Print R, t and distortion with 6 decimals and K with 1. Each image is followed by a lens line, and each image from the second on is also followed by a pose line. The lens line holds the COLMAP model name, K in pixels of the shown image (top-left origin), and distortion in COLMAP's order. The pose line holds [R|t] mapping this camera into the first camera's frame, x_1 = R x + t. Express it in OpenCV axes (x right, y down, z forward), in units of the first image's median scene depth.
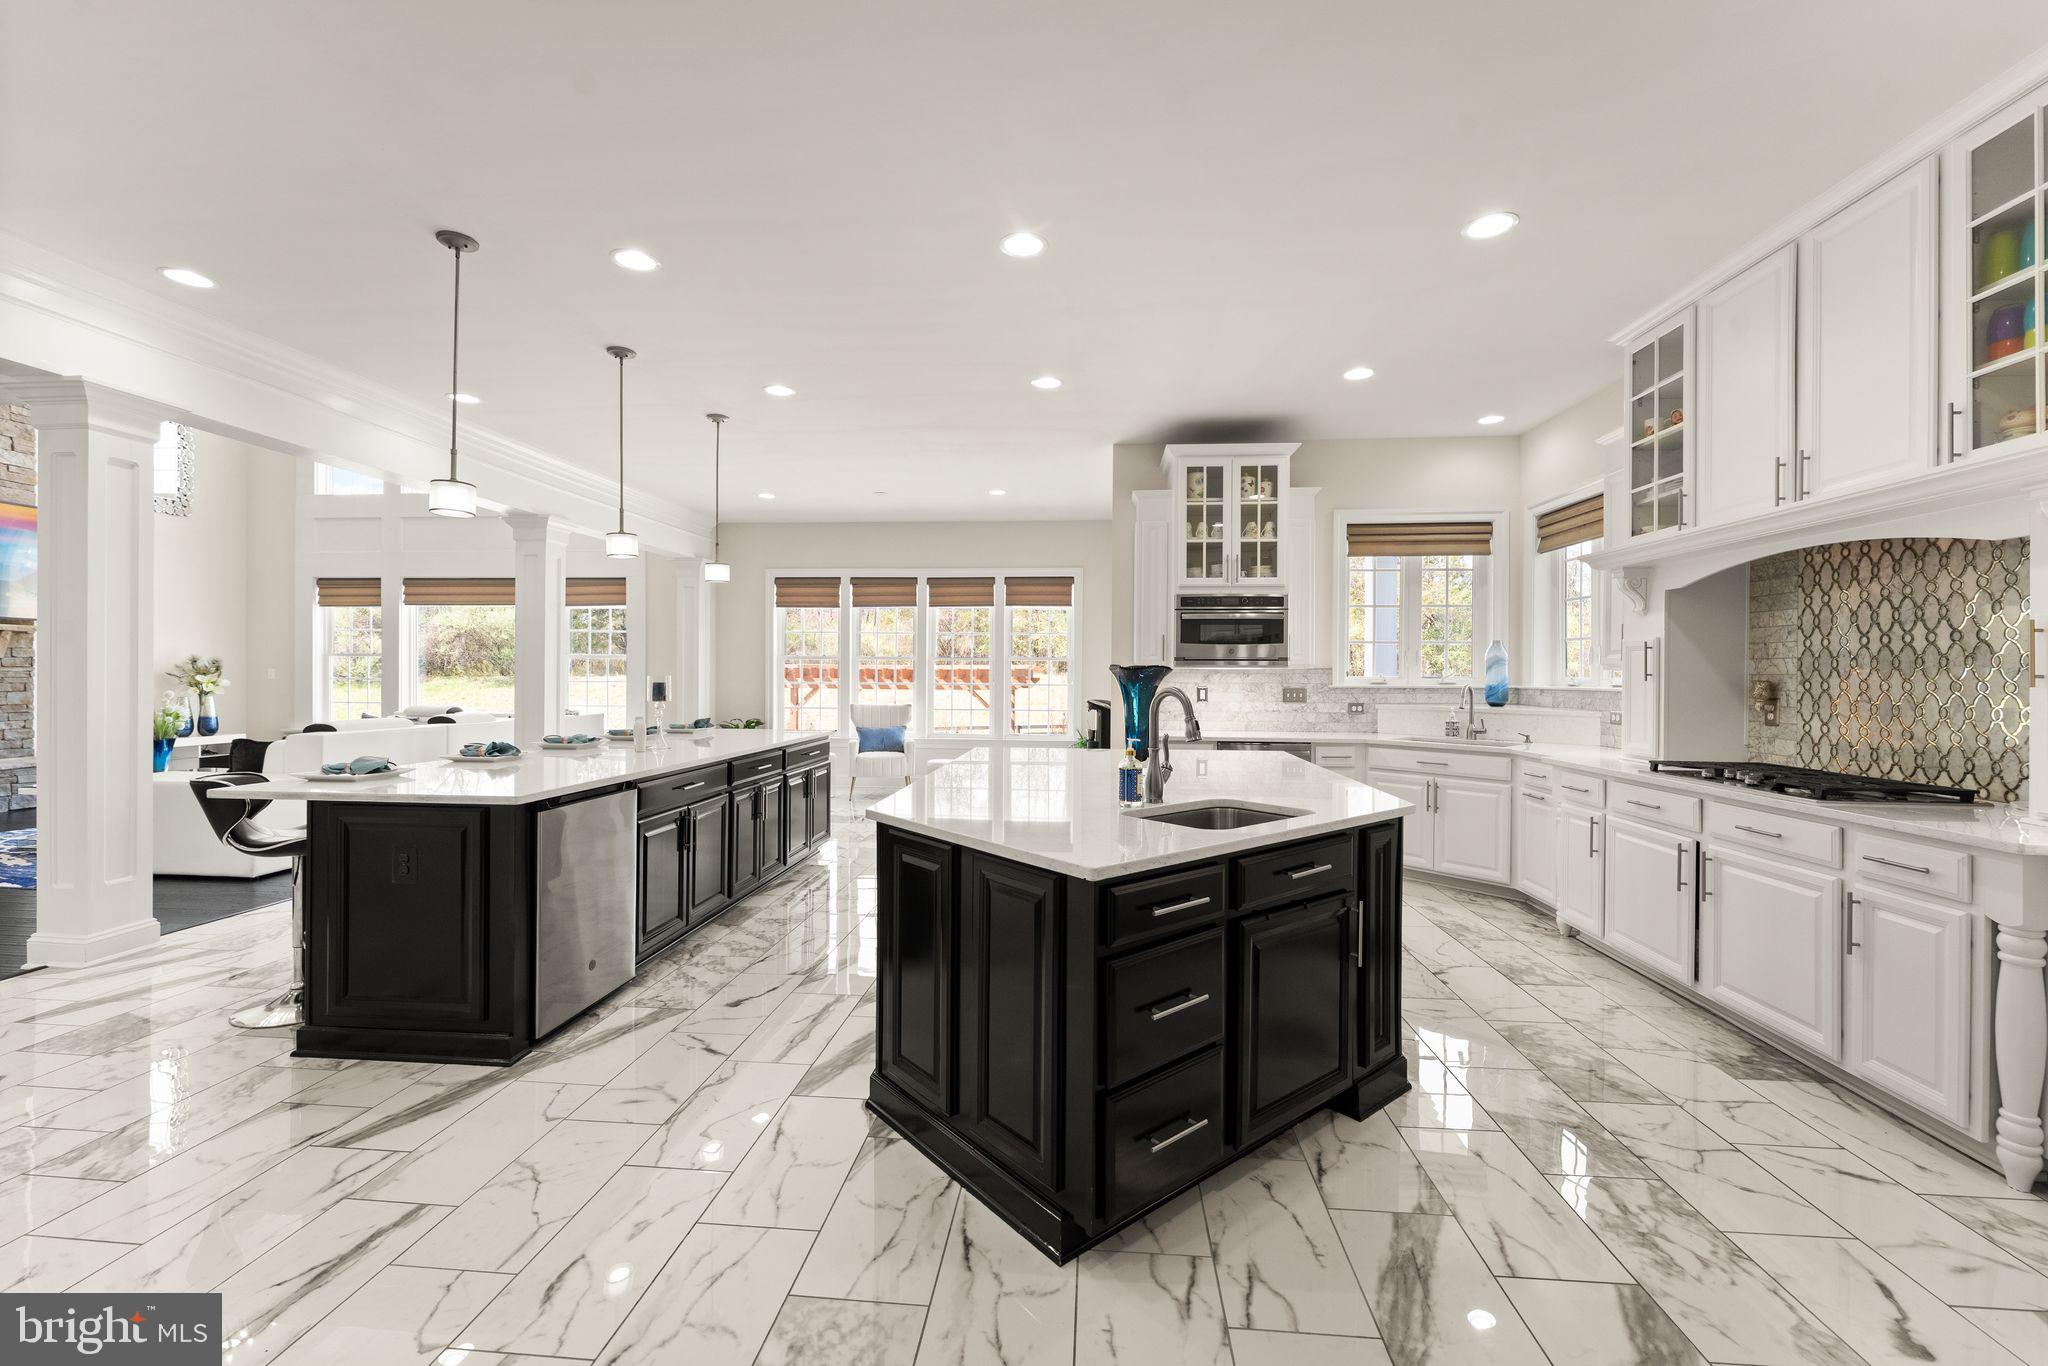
lens RADIAL K [[844.2, 0, 1044.4], [0, 844.2, 672.9], [0, 0, 1]] dist [0.000366, 0.000302]
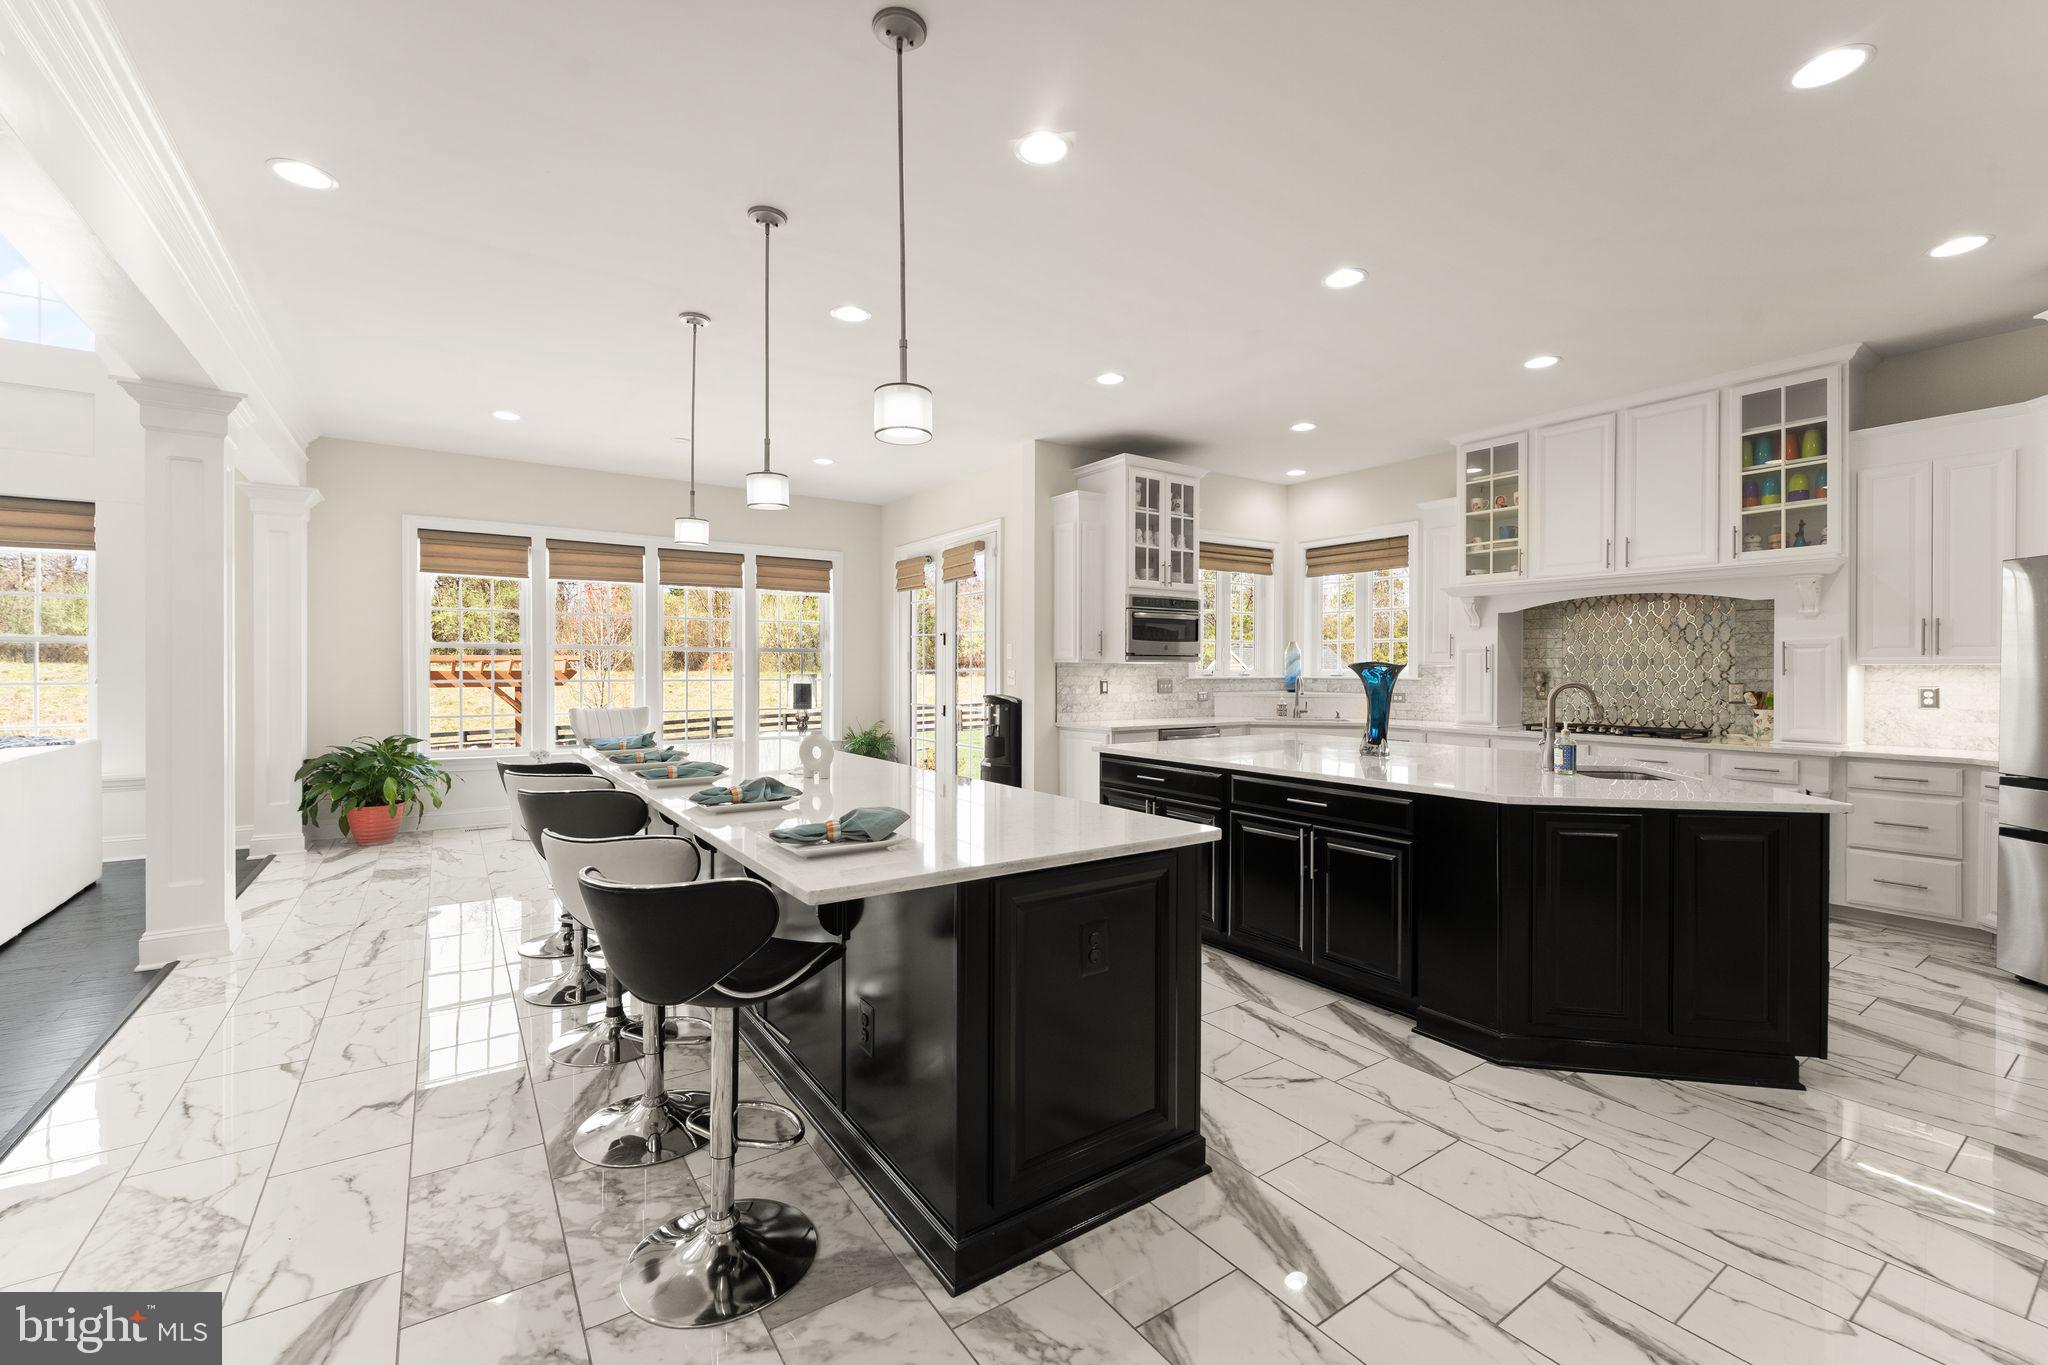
lens RADIAL K [[844.2, 0, 1045.9], [0, 844.2, 675.9], [0, 0, 1]] dist [0.000366, 0.000302]
pose [[0.770675, -0.009540, 0.637157, -0.621220], [0.000157, 0.999891, 0.014782, -0.005205], [-0.637229, -0.011292, 0.770592, 0.243698]]
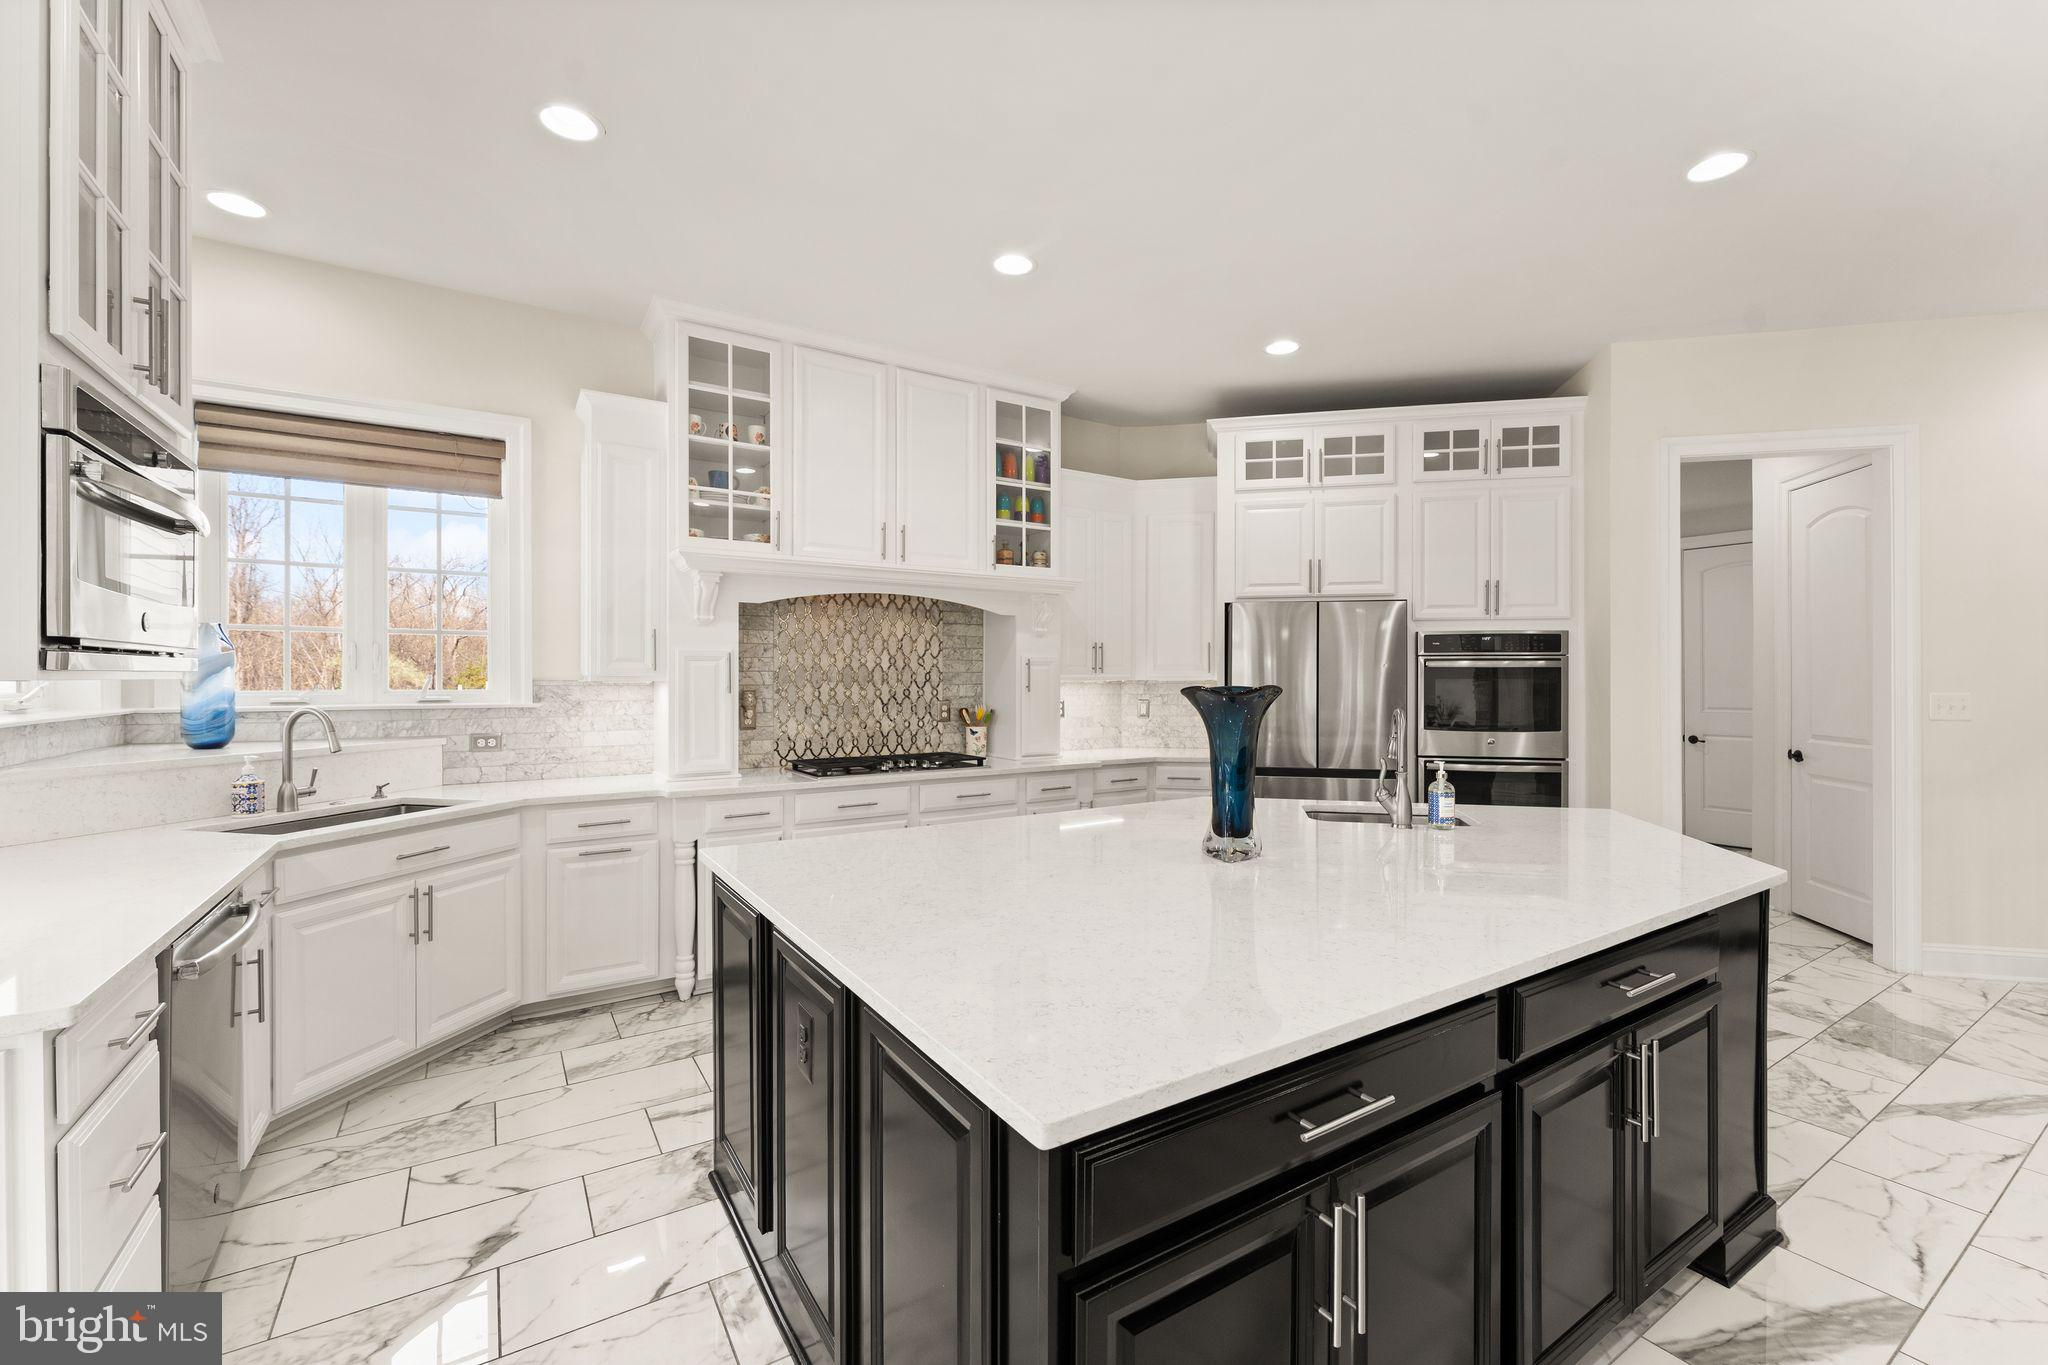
lens RADIAL K [[844.2, 0, 1027.8], [0, 844.2, 671.2], [0, 0, 1]] dist [0.000366, 0.000302]
pose [[-0.592454, -0.000804, 0.805604, -0.197947], [-0.006890, 0.999968, -0.004069, -0.010286], [-0.805575, -0.007961, -0.592441, 0.940027]]
